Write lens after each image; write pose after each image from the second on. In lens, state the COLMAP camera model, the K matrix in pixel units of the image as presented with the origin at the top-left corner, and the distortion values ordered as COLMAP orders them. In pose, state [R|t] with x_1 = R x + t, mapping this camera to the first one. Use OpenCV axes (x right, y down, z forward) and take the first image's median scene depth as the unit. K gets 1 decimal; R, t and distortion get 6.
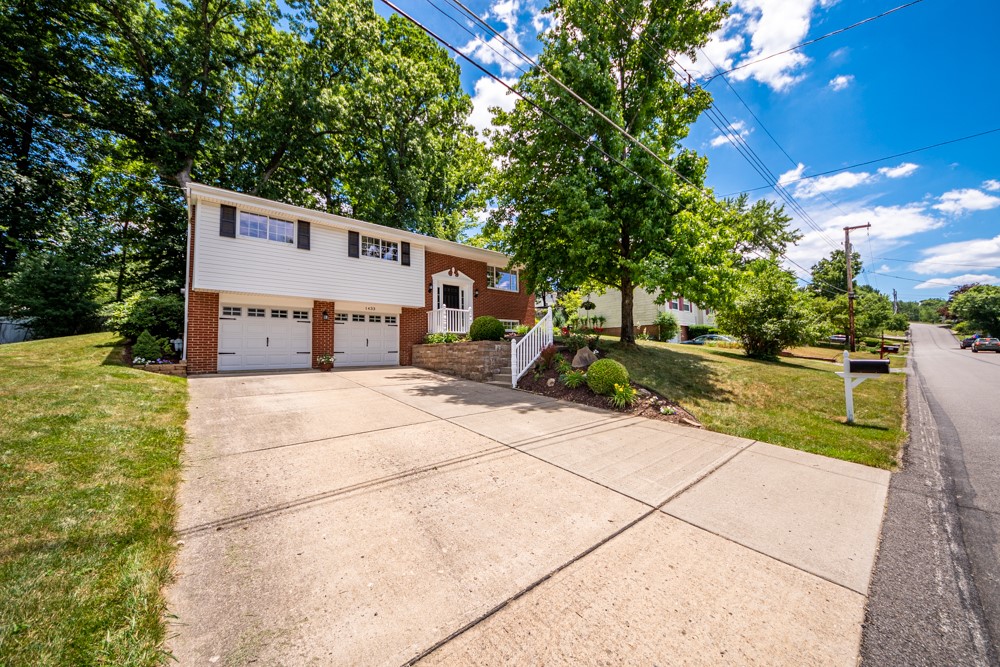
lens RADIAL K [[359.5, 0, 498.8], [0, 359.5, 335.0], [0, 0, 1]] dist [0.009328, -0.000862]
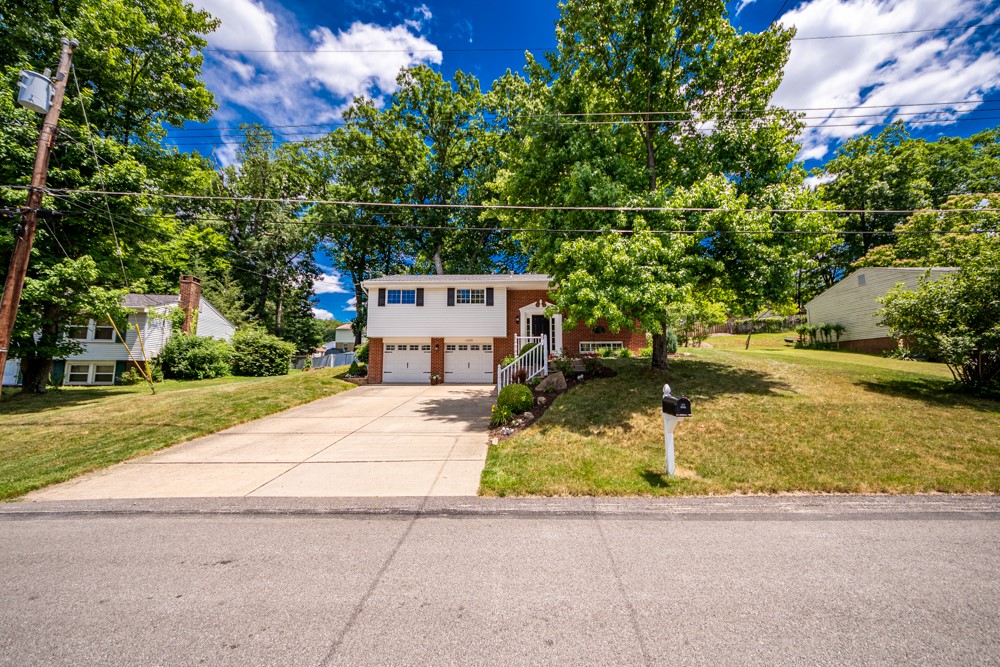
lens RADIAL K [[359.5, 0, 500.6], [0, 359.5, 332.8], [0, 0, 1]] dist [0.009328, -0.000862]
pose [[0.728859, -0.081249, -0.679826, 0.694284], [0.020914, 0.995113, -0.096507, 0.034000], [0.684344, 0.056122, 0.726996, 0.096680]]
